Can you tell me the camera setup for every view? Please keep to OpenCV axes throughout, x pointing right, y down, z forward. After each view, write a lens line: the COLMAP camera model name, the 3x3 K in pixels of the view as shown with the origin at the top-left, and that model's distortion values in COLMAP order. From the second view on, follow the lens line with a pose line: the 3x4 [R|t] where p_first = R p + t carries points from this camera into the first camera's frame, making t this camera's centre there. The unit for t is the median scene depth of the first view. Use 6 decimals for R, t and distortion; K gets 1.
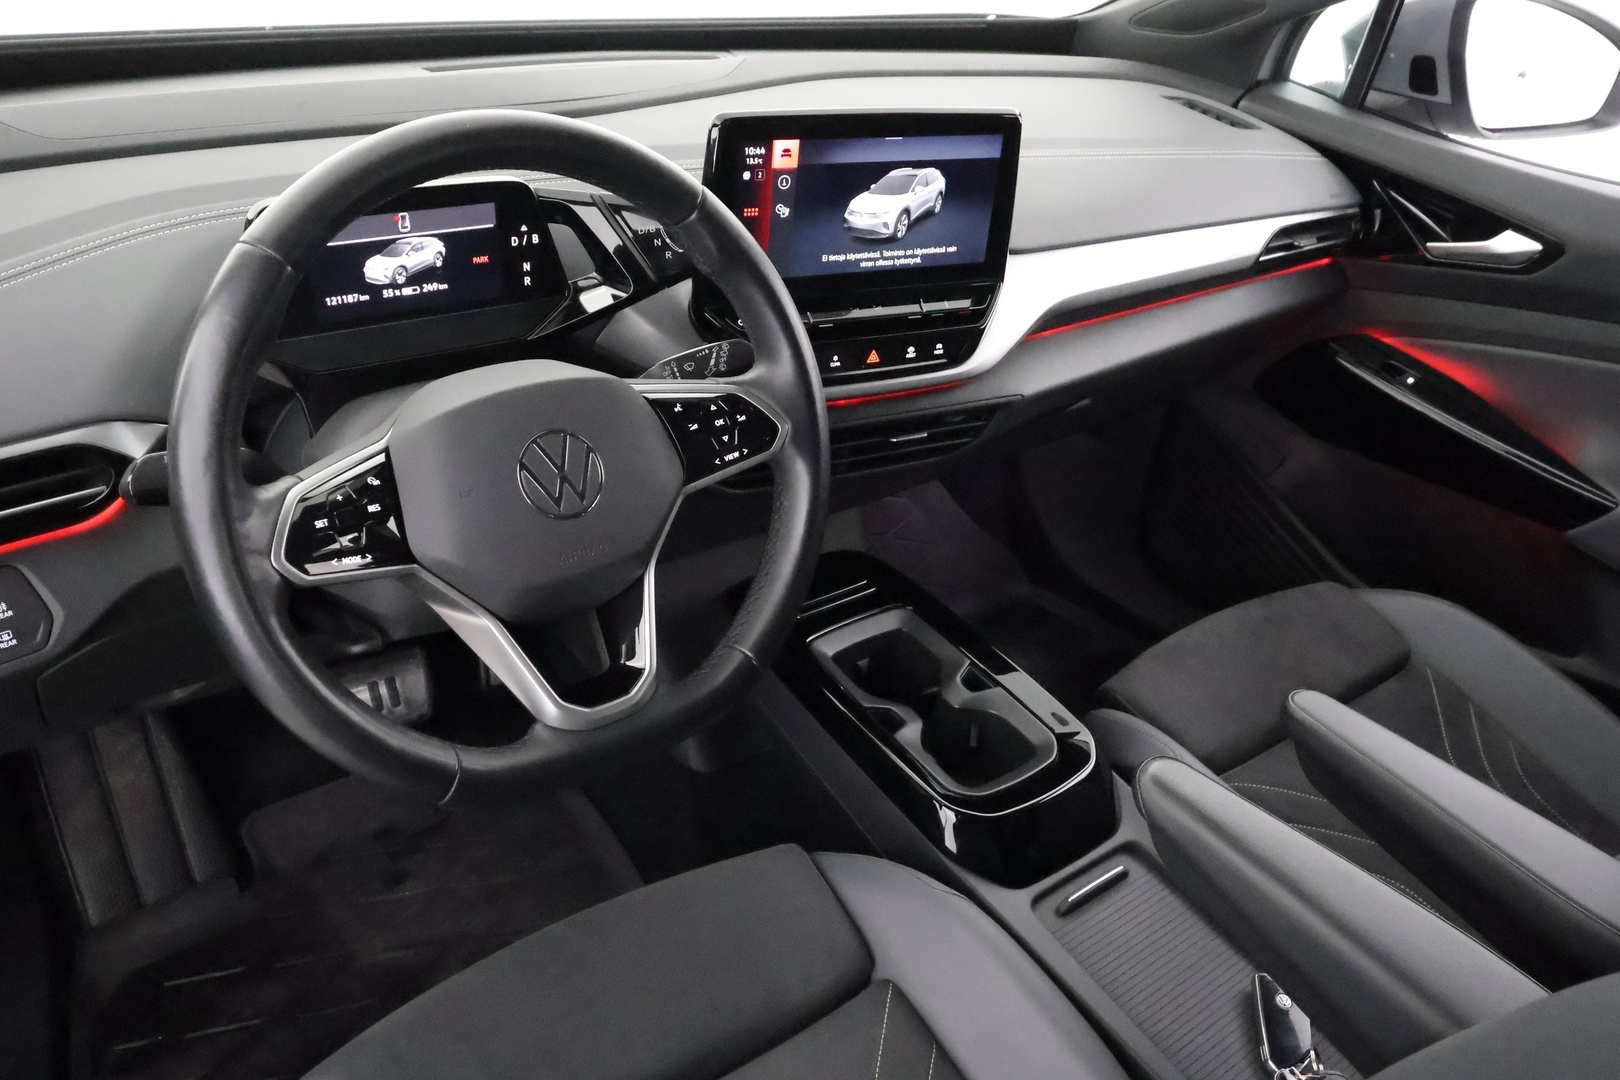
lens RADIAL K [[1297.1, 0, 810.4], [0, 1297.1, 543.6], [0, 0, 1]] dist [0.042705, 0.011991]
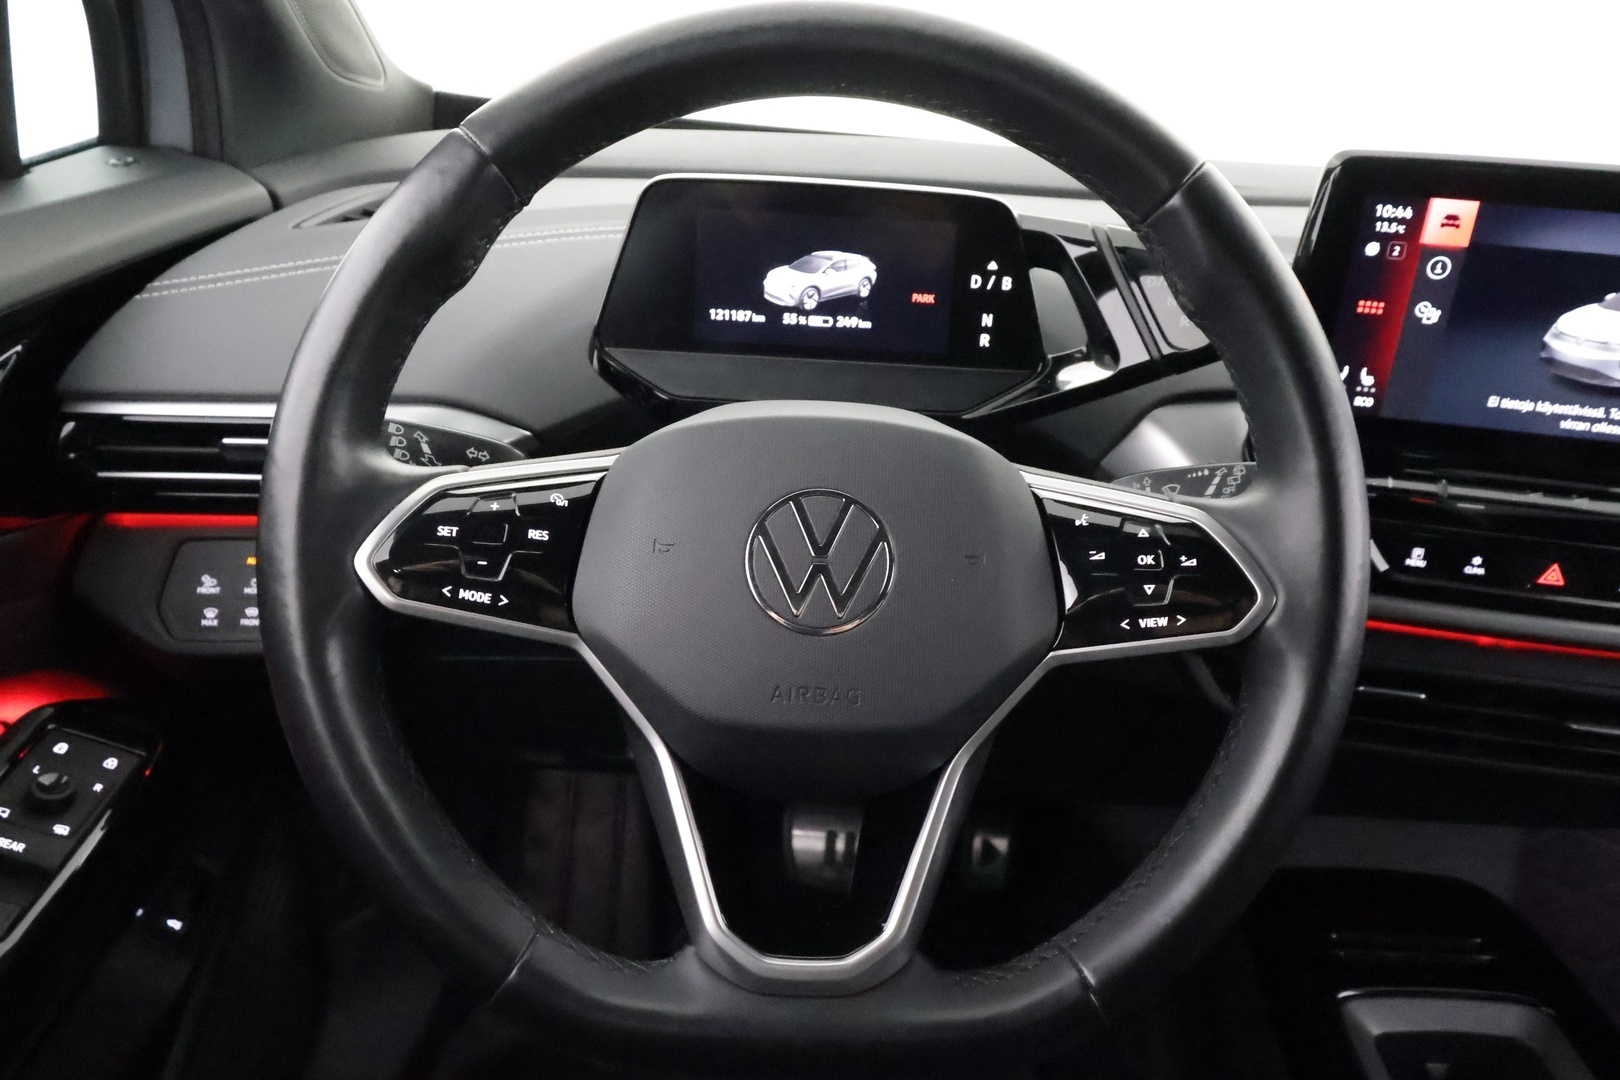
lens RADIAL K [[1166.2, 0, 803.1], [0, 1166.2, 533.5], [0, 0, 1]] dist [0.013128, -0.005251]
pose [[0.798943, 0.195032, -0.568905, 0.092313], [-0.298670, 0.949731, -0.093851, -0.009447], [0.522002, 0.244896, 0.817031, 0.451880]]
